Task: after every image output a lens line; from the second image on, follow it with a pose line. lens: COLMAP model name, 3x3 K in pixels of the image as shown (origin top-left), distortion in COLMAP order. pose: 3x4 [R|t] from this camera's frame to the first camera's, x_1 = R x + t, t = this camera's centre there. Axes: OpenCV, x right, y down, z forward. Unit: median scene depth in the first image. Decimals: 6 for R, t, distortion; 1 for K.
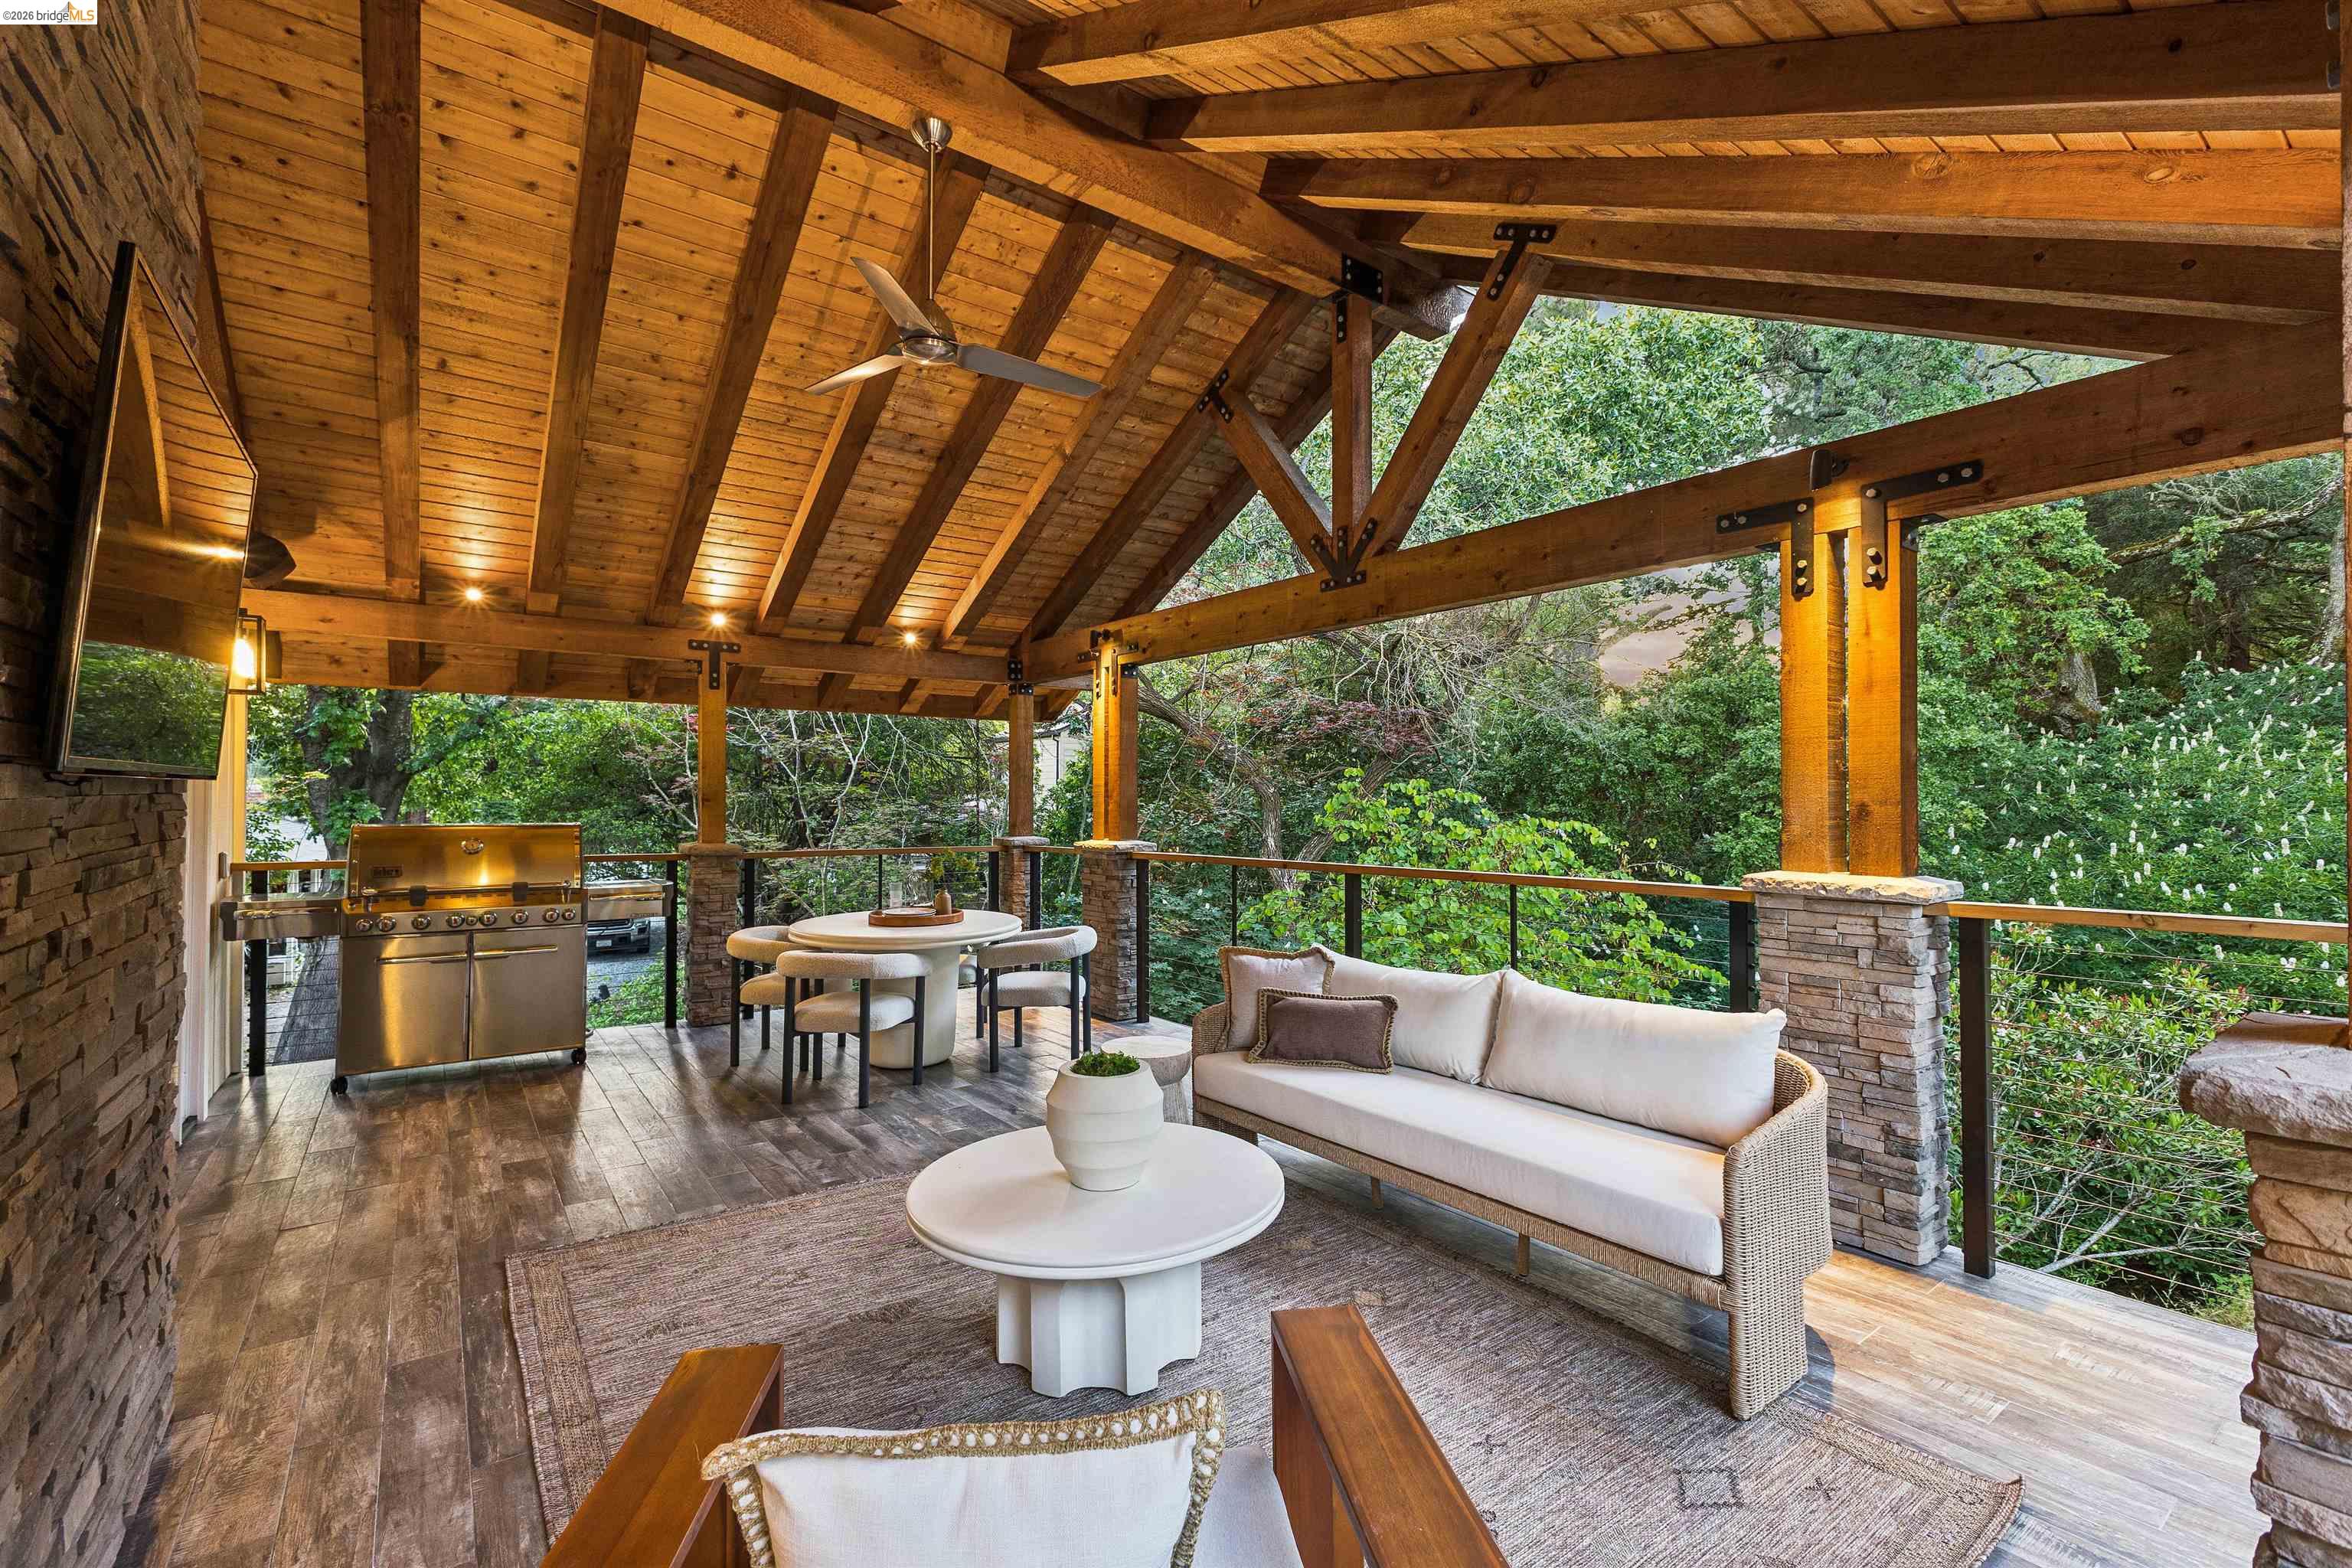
lens RADIAL K [[1031.3, 0, 1171.4], [0, 1031.3, 775.9], [0, 0, 1]] dist [0.004290, -0.000766]
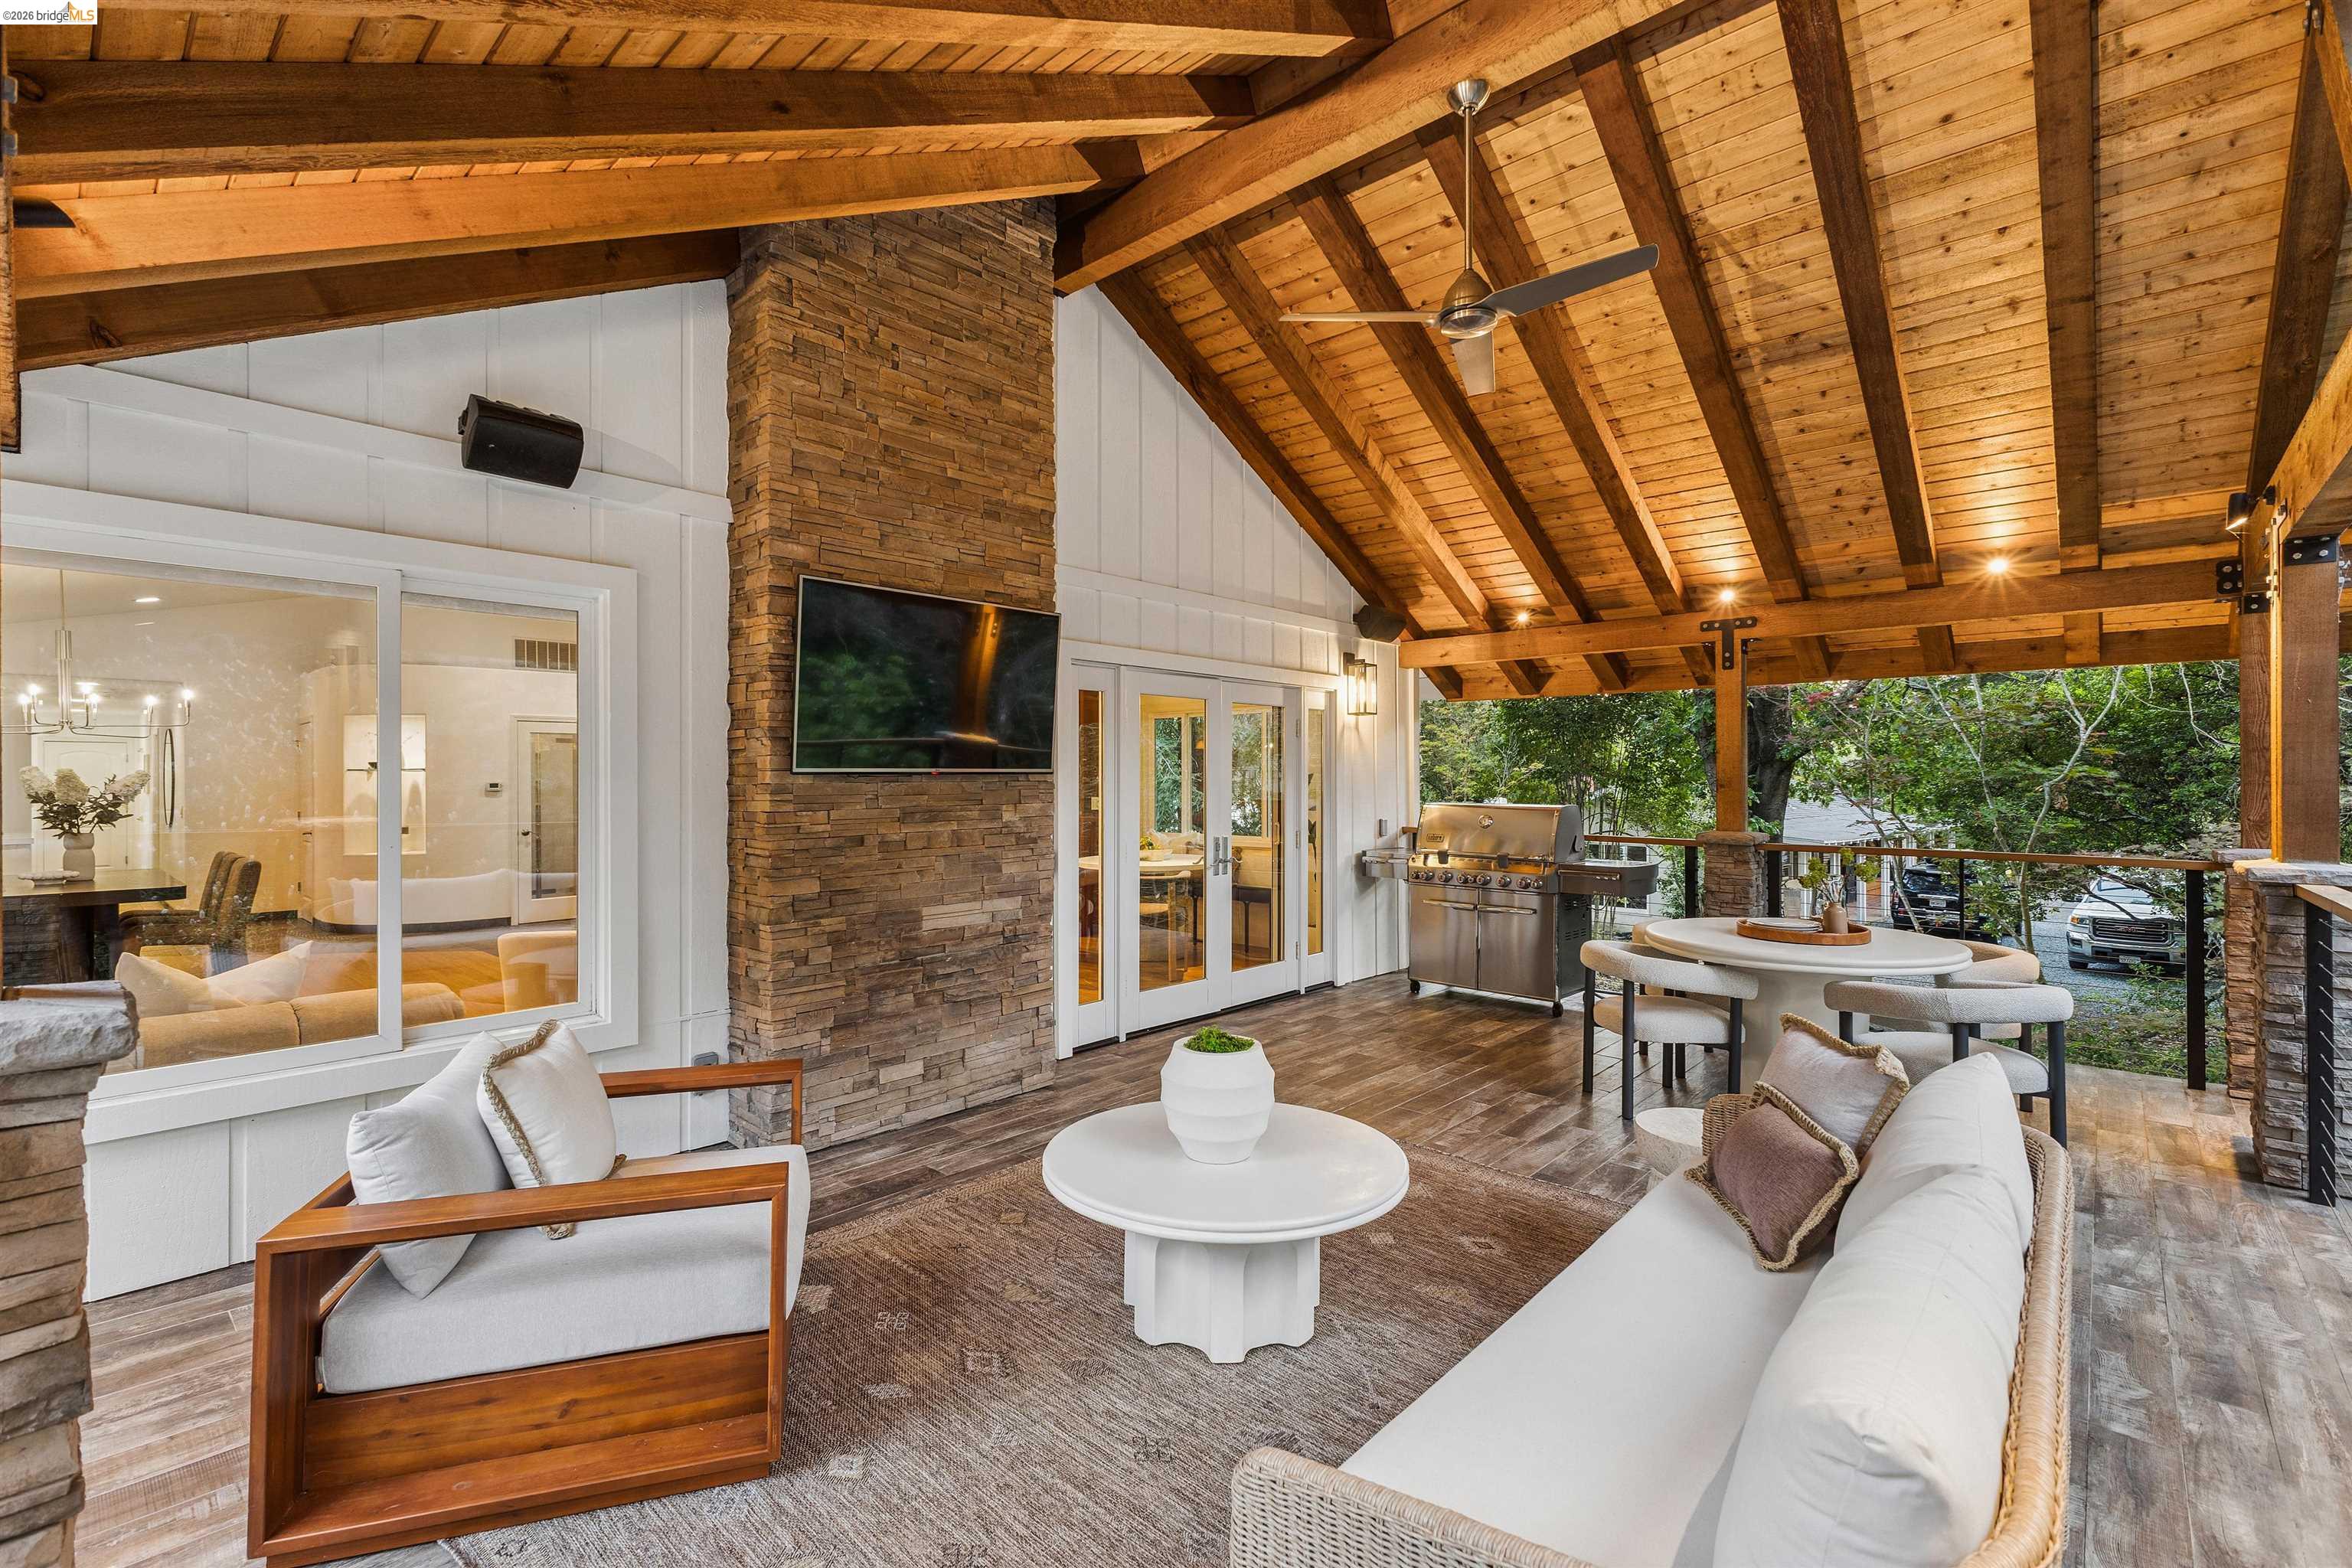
lens RADIAL K [[1031.3, 0, 1181.7], [0, 1031.3, 778.6], [0, 0, 1]] dist [0.004290, -0.000766]
pose [[0.184312, -0.002831, -0.982864, 0.579828], [0.022993, 0.999735, 0.001432, 0.005630], [0.982599, -0.022863, 0.184328, 0.475120]]
